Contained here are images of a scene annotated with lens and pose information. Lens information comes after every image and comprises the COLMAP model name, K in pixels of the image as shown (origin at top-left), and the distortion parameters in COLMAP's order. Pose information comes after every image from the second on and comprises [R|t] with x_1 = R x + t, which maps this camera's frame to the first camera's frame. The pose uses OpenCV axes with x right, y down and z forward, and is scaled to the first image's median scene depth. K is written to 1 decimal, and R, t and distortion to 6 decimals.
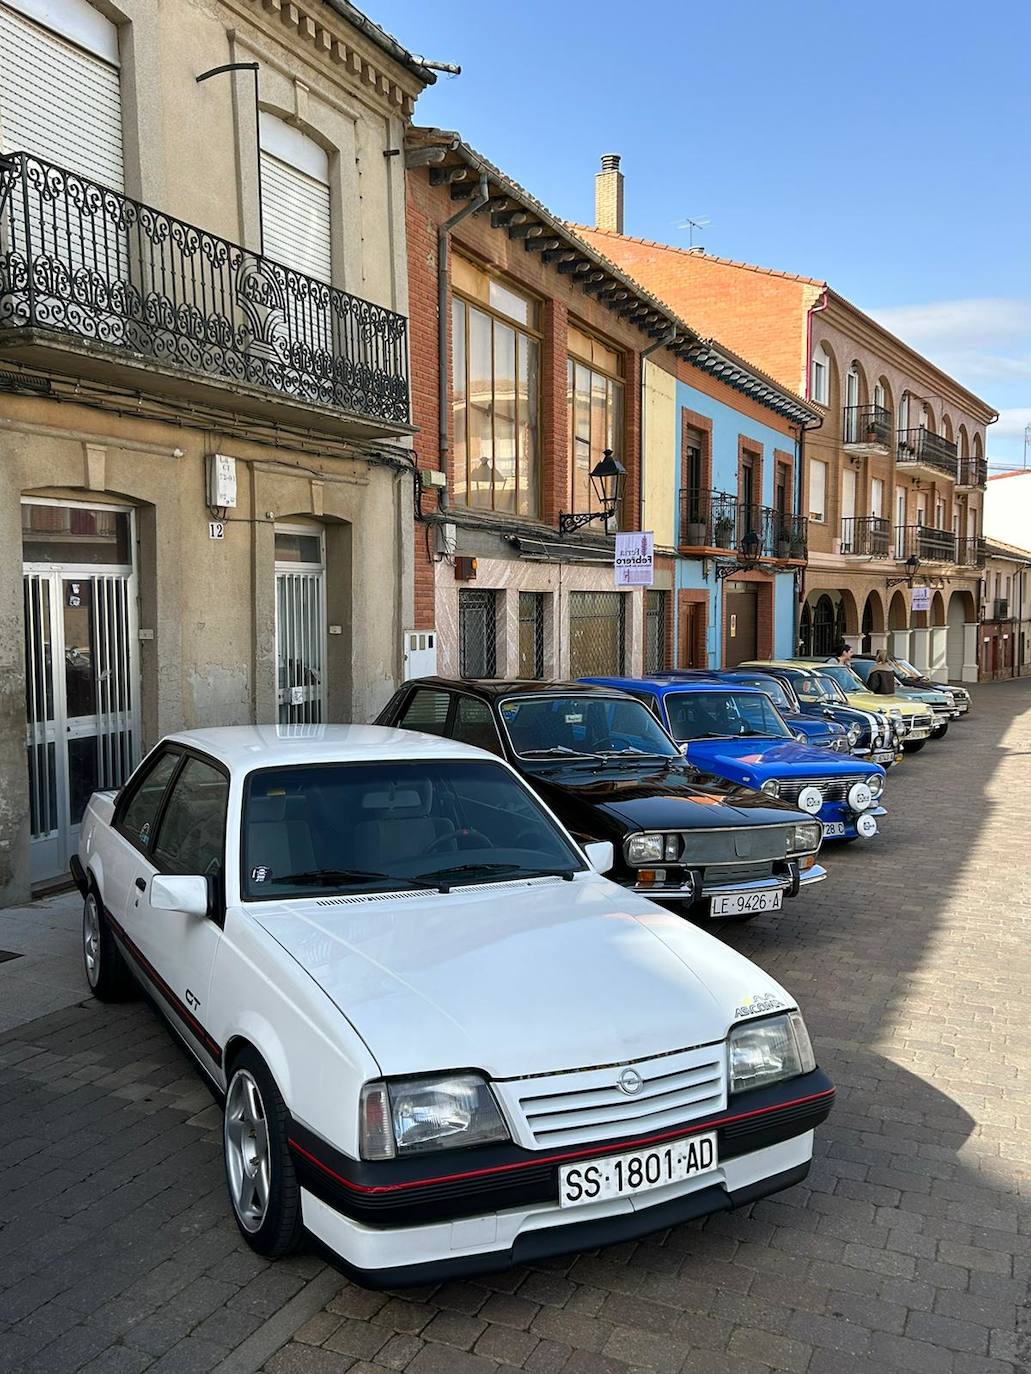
lens RADIAL K [[1132.3, 0, 520.7], [0, 1132.3, 704.1], [0, 0, 1]] dist [0.048762, -0.049926]
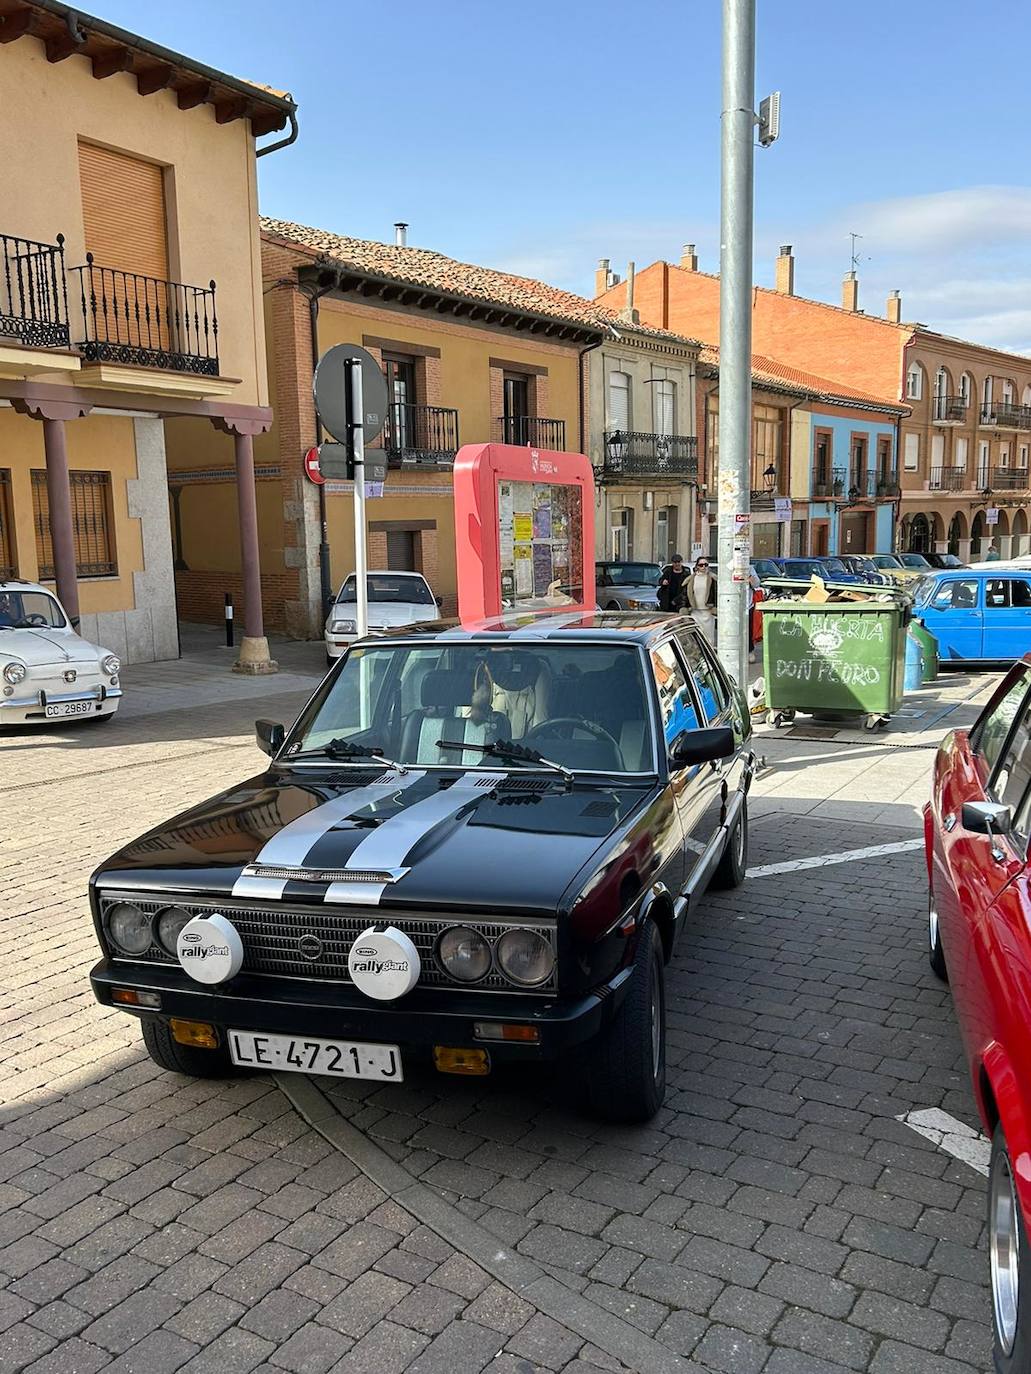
lens RADIAL K [[1128.7, 0, 514.9], [0, 1128.7, 700.9], [0, 0, 1]] dist [0.097523, -0.192453]
pose [[0.986131, 0.011410, -0.165578, -0.050820], [0.000965, 0.997223, 0.074467, 0.091023], [0.165968, -0.073594, 0.983381, -1.454196]]
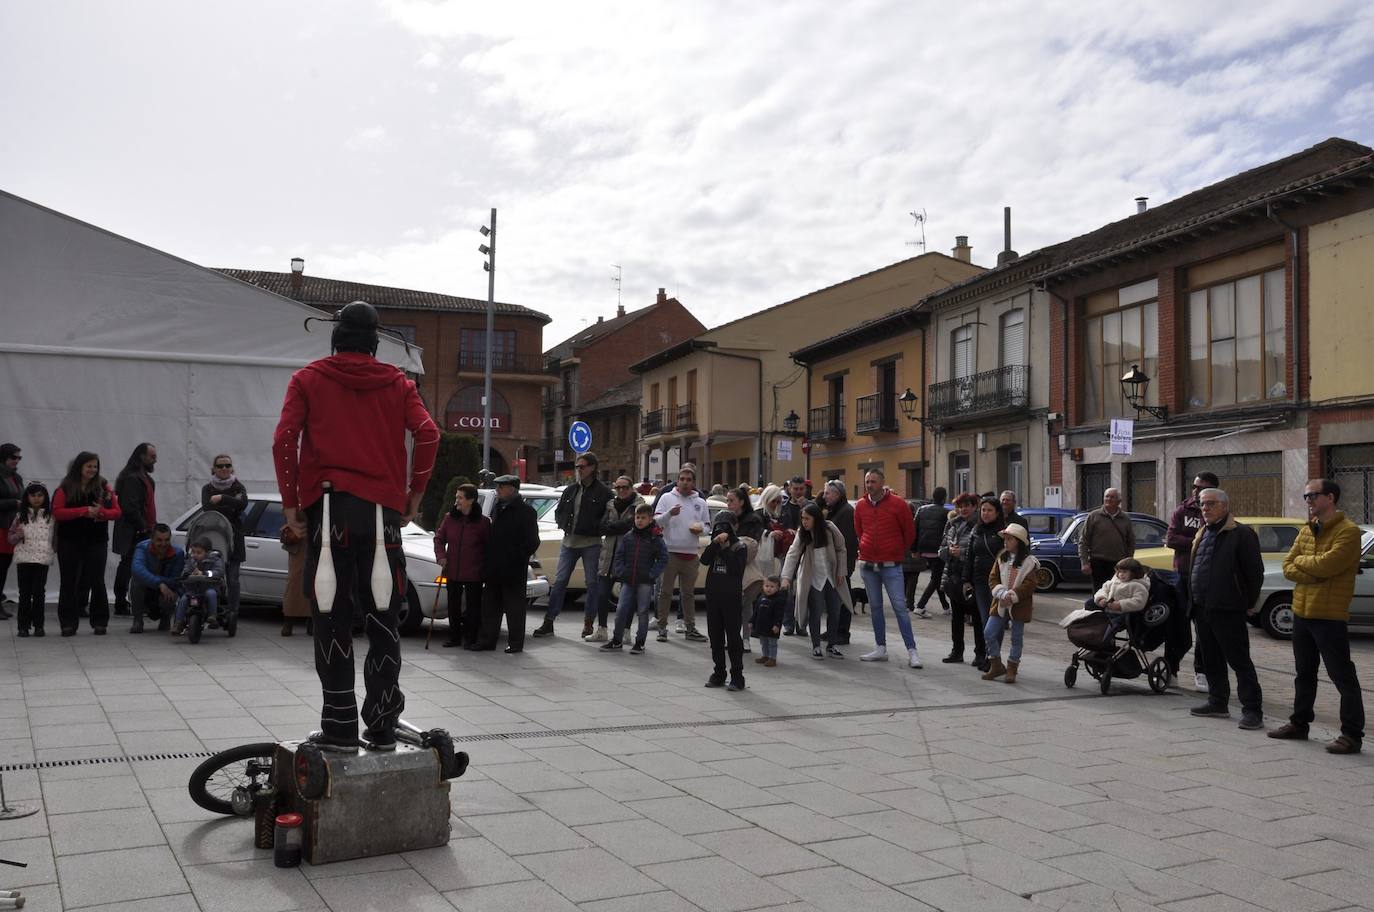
lens RADIAL K [[1211.4, 0, 687.8], [0, 1211.4, 459.0], [0, 0, 1]] dist [-0.114732, 0.185221]
pose [[-0.772551, -0.021442, -0.634590, 1.545497], [-0.049551, 0.998418, 0.026588, -0.114610], [0.633016, 0.051985, -0.772391, 1.869267]]
